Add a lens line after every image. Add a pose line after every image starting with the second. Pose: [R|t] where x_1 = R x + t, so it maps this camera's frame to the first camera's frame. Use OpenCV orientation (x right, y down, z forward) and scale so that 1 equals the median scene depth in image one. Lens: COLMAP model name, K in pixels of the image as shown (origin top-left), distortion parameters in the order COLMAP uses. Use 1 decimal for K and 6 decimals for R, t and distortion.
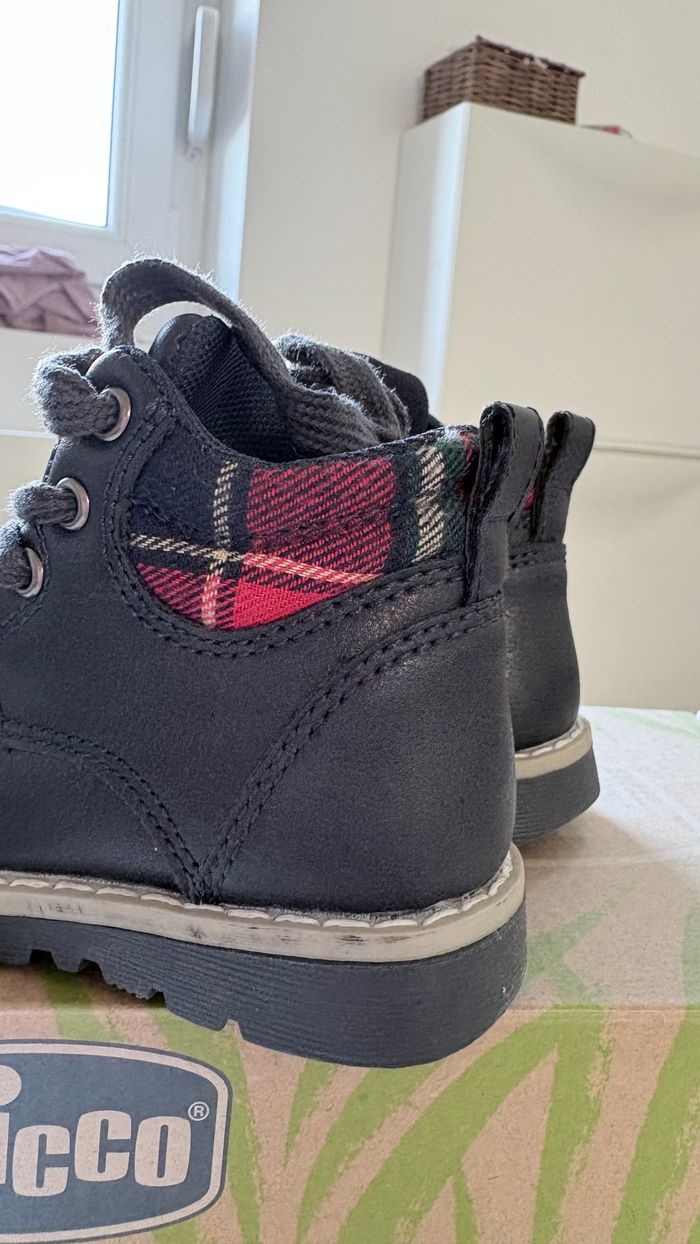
lens RADIAL K [[1104.3, 0, 279.6], [0, 1104.3, 619.5], [0, 0, 1]] dist [0.007623, -0.000942]
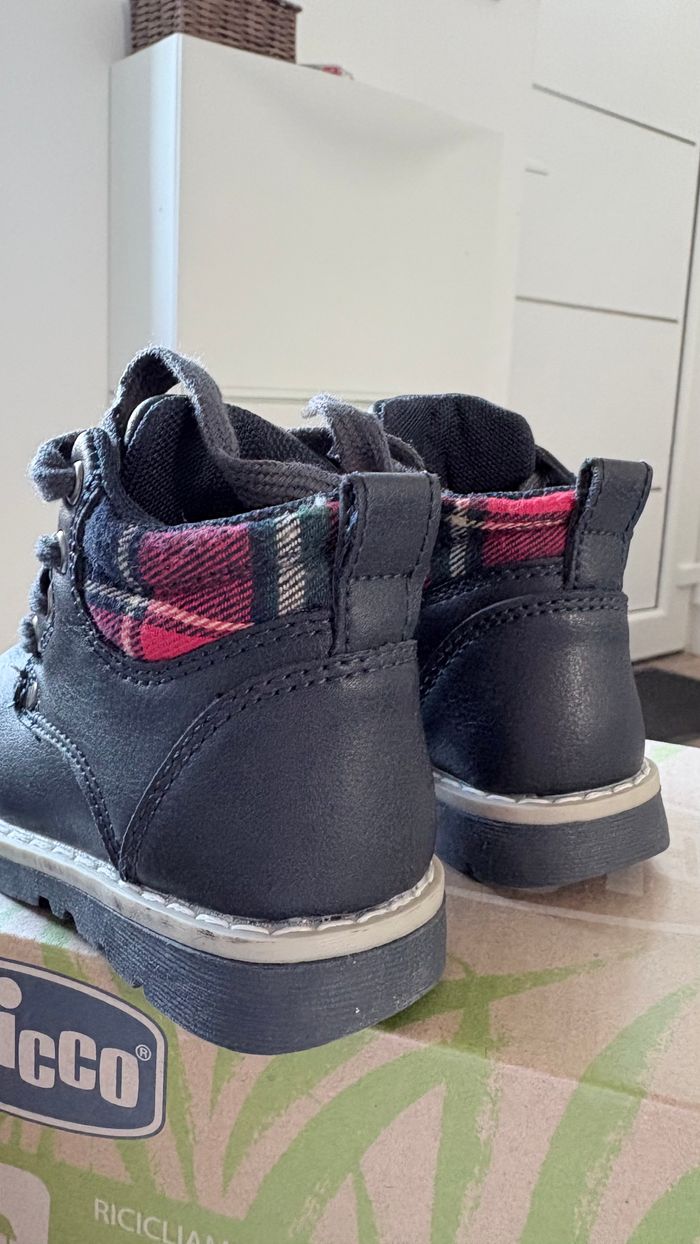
lens RADIAL K [[1104.3, 0, 279.6], [0, 1104.3, 619.5], [0, 0, 1]] dist [0.007623, -0.000942]
pose [[0.870914, 0.060798, -0.487660, 0.621818], [-0.052672, 0.998150, 0.030376, -0.075418], [0.488604, -0.000769, 0.872505, 0.013119]]
